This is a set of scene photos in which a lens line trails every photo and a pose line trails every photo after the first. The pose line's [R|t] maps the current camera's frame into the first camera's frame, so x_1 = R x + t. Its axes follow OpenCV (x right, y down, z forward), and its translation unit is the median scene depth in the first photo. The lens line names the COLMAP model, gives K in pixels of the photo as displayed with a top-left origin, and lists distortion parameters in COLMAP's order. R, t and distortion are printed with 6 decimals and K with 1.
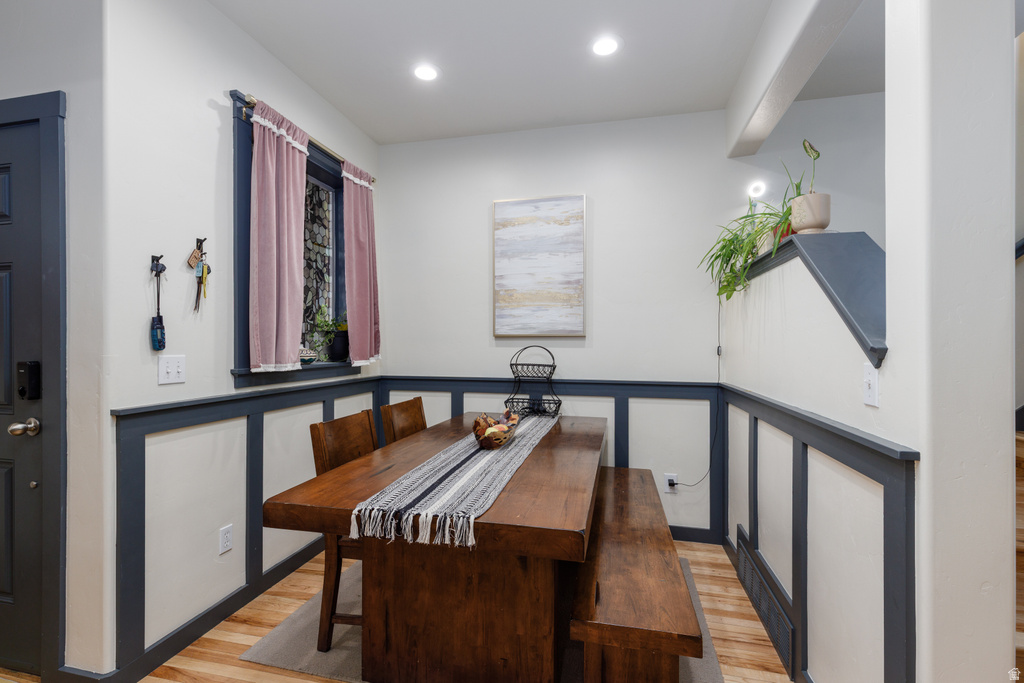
lens RADIAL K [[463.1, 0, 508.7], [0, 463.1, 345.8], [0, 0, 1]] dist [0.016218, -0.002164]
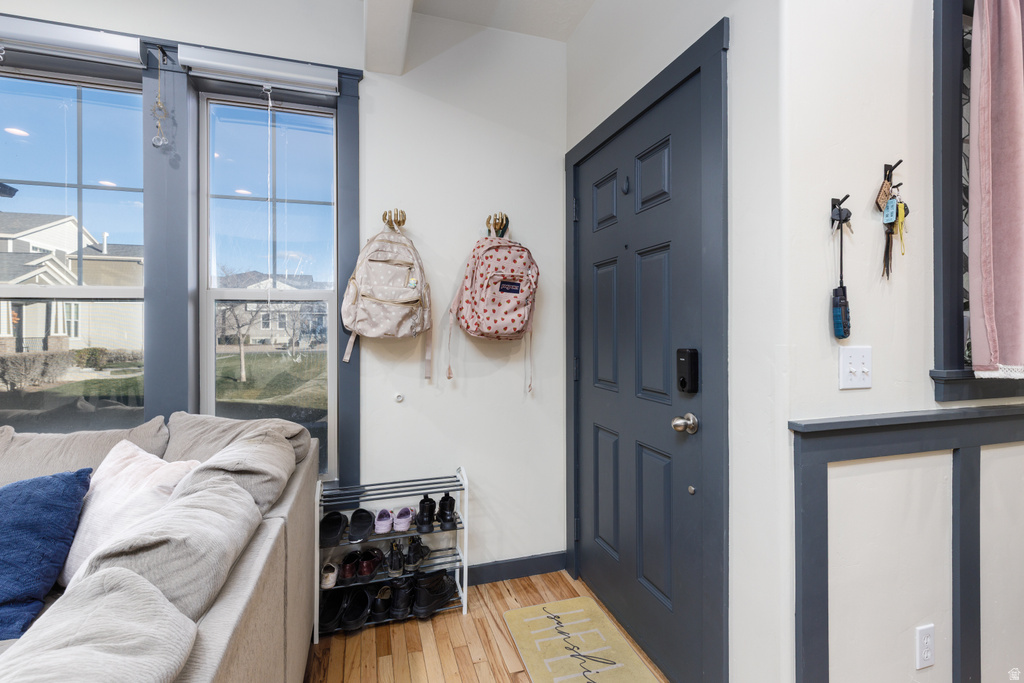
lens RADIAL K [[463.1, 0, 511.5], [0, 463.1, 326.4], [0, 0, 1]] dist [0.016218, -0.002164]
pose [[0.525312, -0.008041, -0.850872, -0.428853], [-0.000301, 0.999954, -0.009636, -0.000721], [0.850910, 0.005318, 0.525285, 0.246450]]
